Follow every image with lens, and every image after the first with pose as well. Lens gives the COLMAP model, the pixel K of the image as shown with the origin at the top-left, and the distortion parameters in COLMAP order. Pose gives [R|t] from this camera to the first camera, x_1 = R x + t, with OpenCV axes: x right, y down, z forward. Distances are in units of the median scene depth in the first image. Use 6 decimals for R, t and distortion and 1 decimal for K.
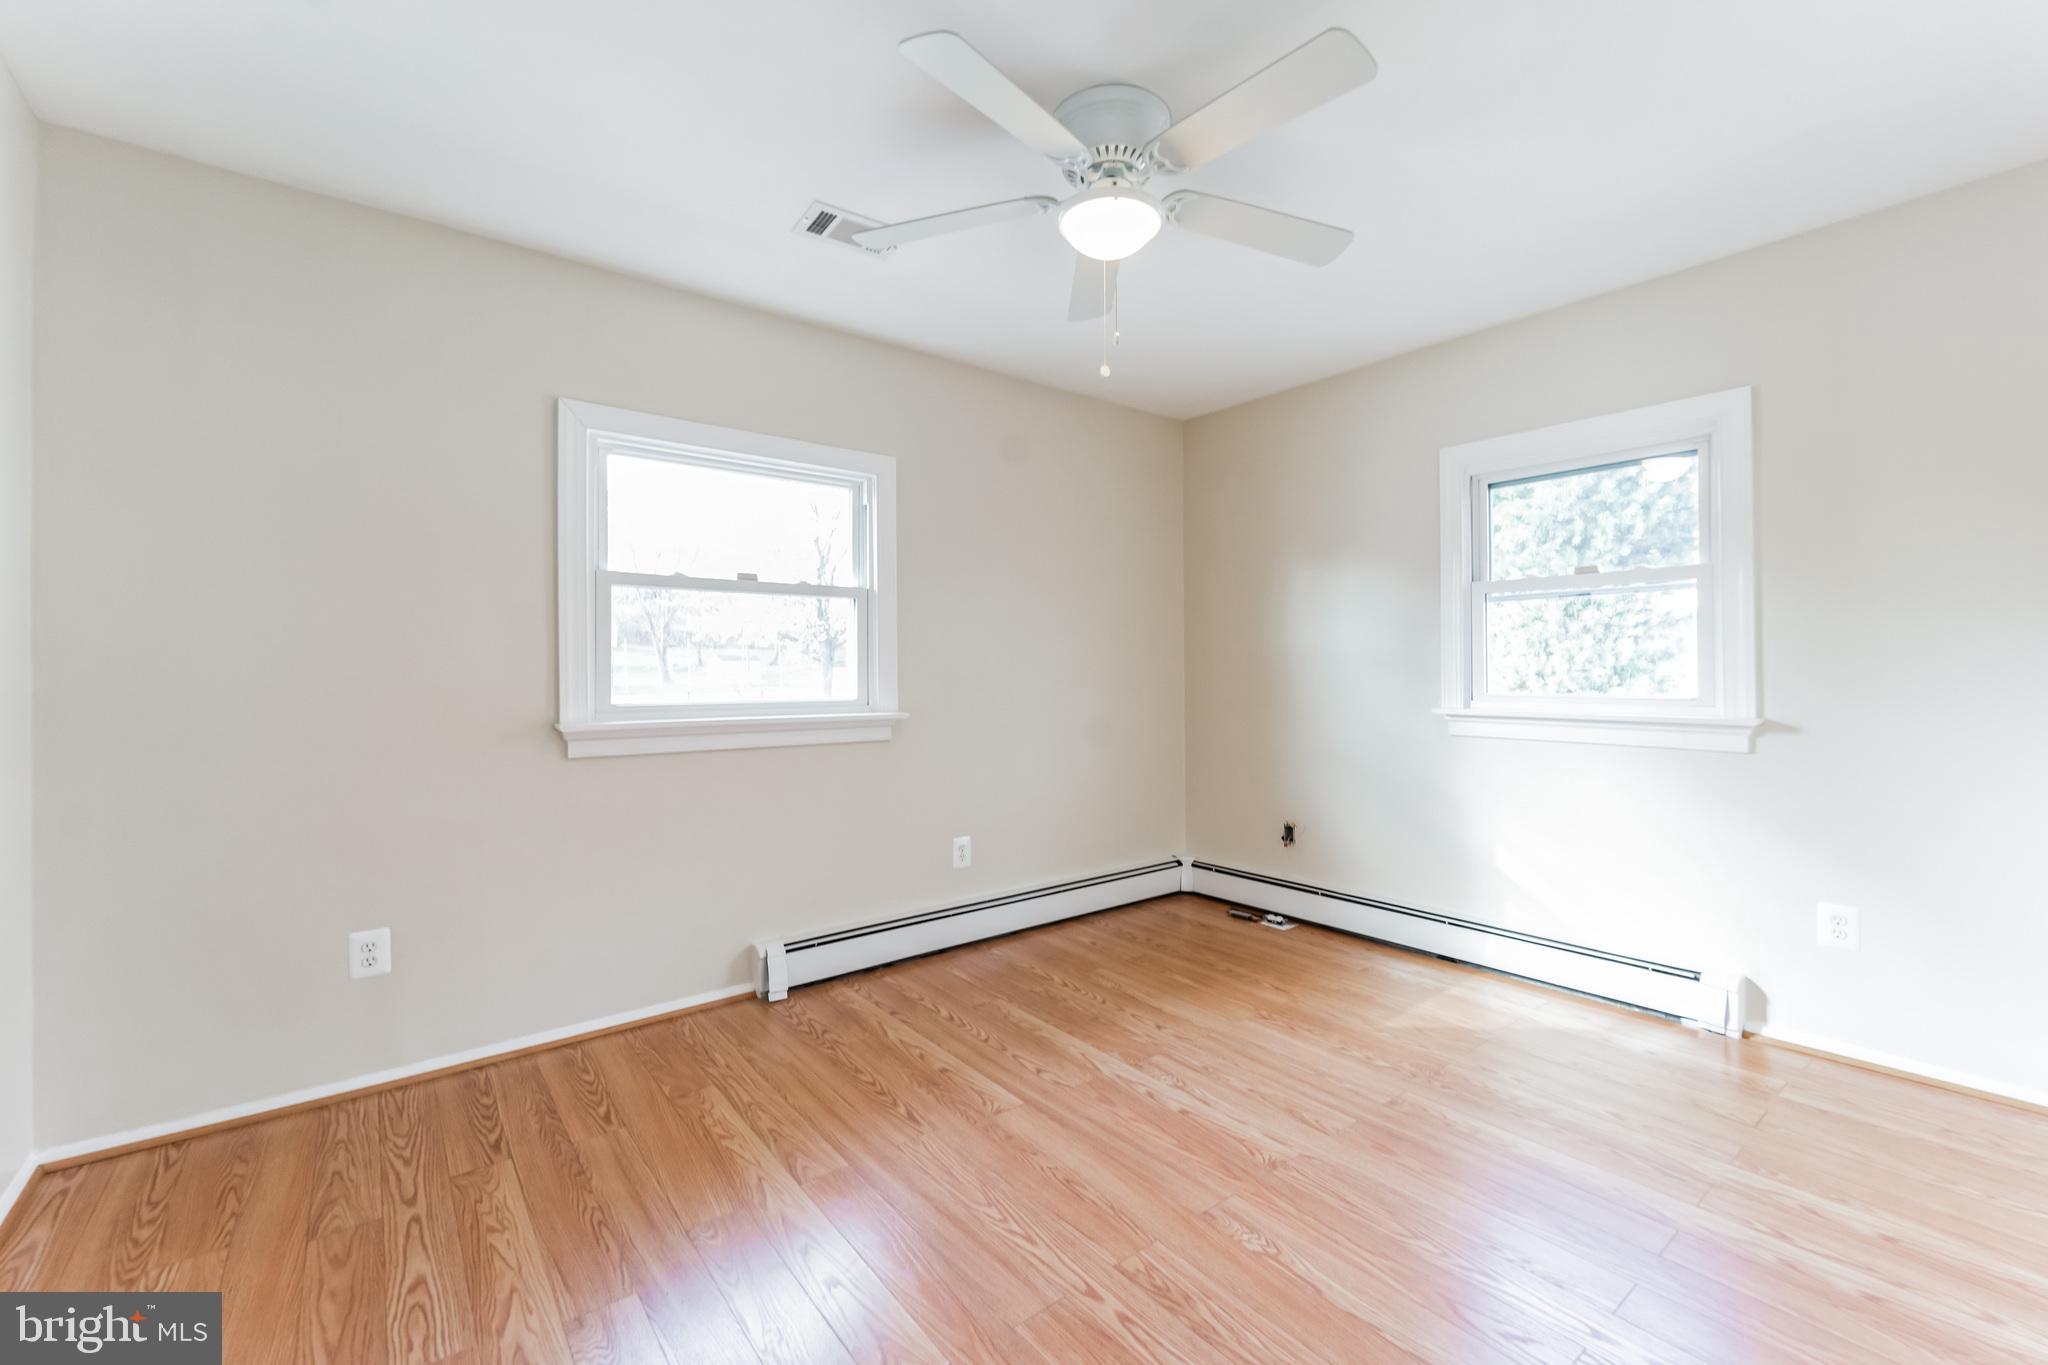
lens RADIAL K [[827.5, 0, 1028.9], [0, 827.5, 674.3], [0, 0, 1]] dist [-0.000260, -0.000253]
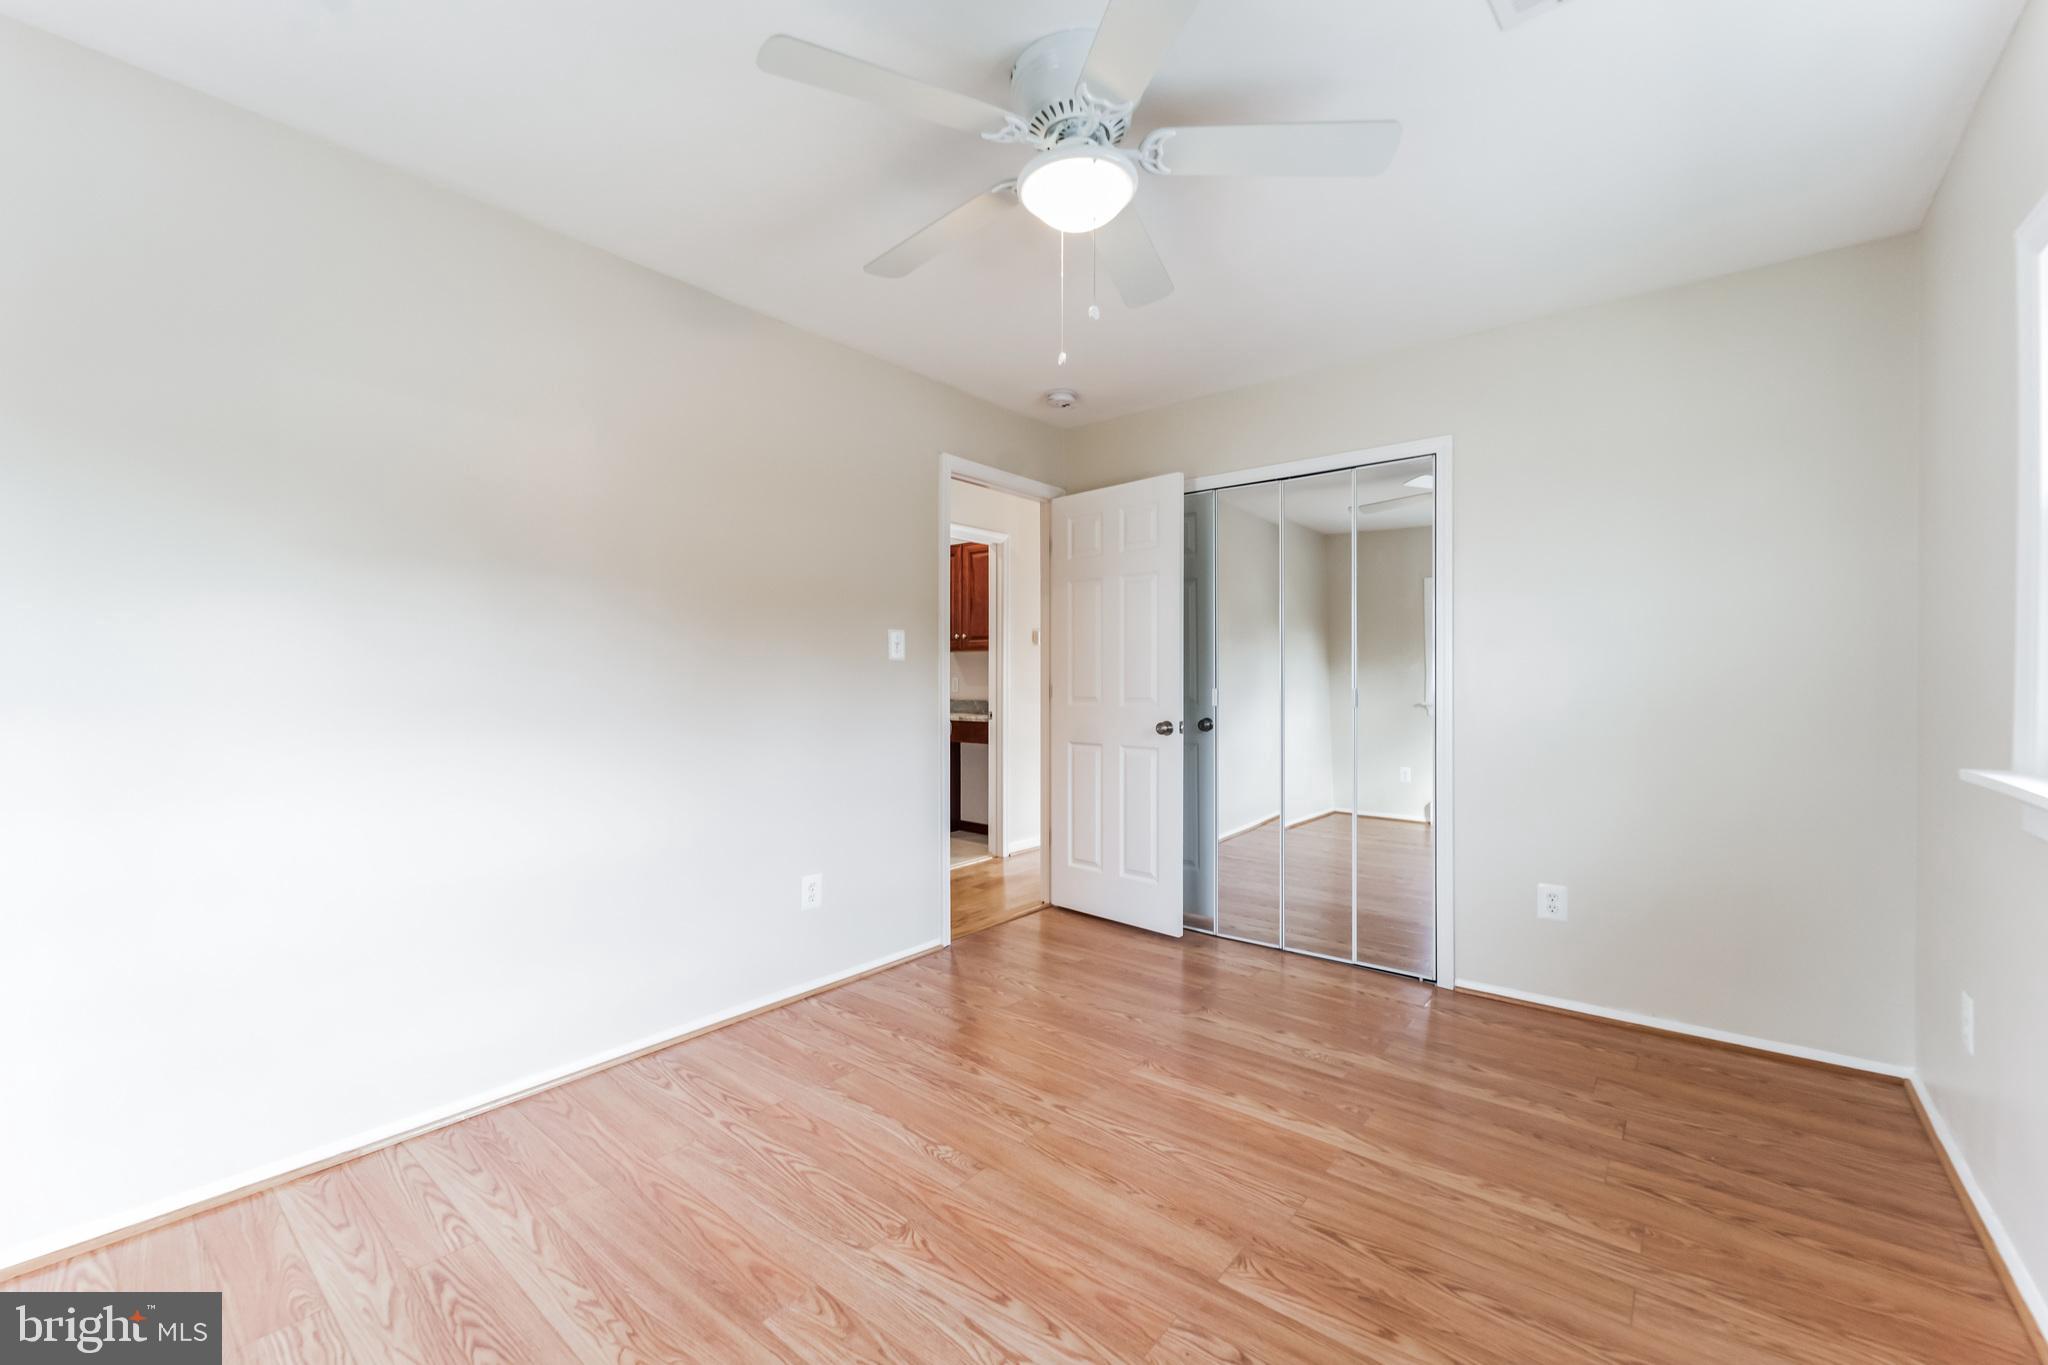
lens RADIAL K [[827.5, 0, 1028.9], [0, 827.5, 674.3], [0, 0, 1]] dist [-0.000260, -0.000253]
pose [[-0.973585, 0.002504, -0.228311, 0.359439], [0.003207, 0.999991, -0.002708, -0.012518], [0.228303, -0.003369, -0.973584, 1.871802]]
